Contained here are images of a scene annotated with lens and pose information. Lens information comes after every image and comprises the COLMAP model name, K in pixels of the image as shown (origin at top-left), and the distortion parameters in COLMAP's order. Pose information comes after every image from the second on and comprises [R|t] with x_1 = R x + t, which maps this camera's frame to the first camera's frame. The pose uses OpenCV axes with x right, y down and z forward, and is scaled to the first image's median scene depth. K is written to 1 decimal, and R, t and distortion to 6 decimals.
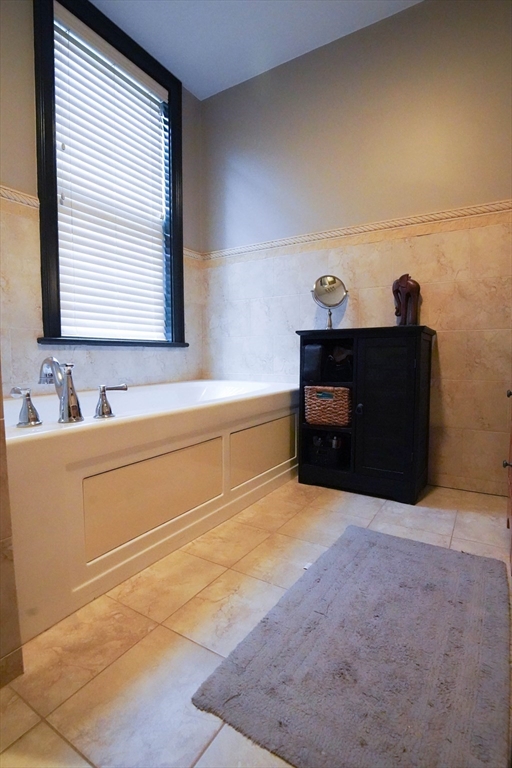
lens RADIAL K [[359.9, 0, 274.0], [0, 359.9, 384.0], [0, 0, 1]] dist [-0.026869, 0.000337]
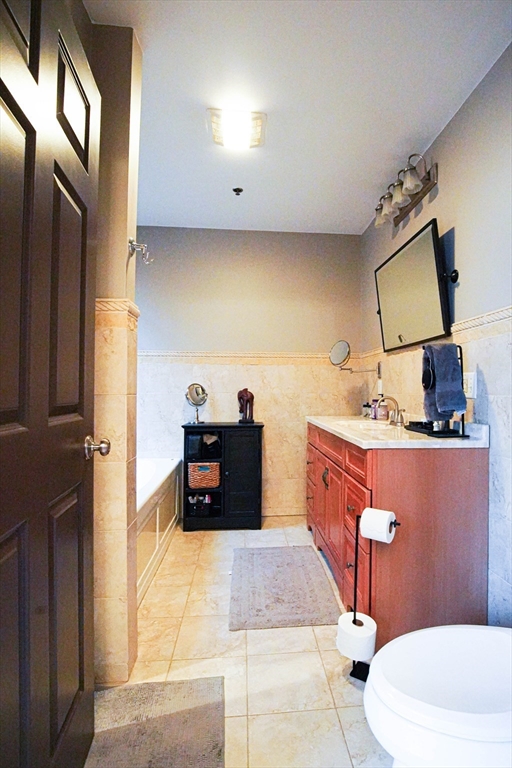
lens RADIAL K [[423.9, 0, 256.0], [0, 423.9, 384.0], [0, 0, 1]] dist [-0.025213, 0.000129]
pose [[0.813457, -0.000641, 0.581624, -0.724304], [0.038631, 0.997851, -0.052930, -0.223988], [-0.580340, 0.065525, 0.811734, -0.602770]]
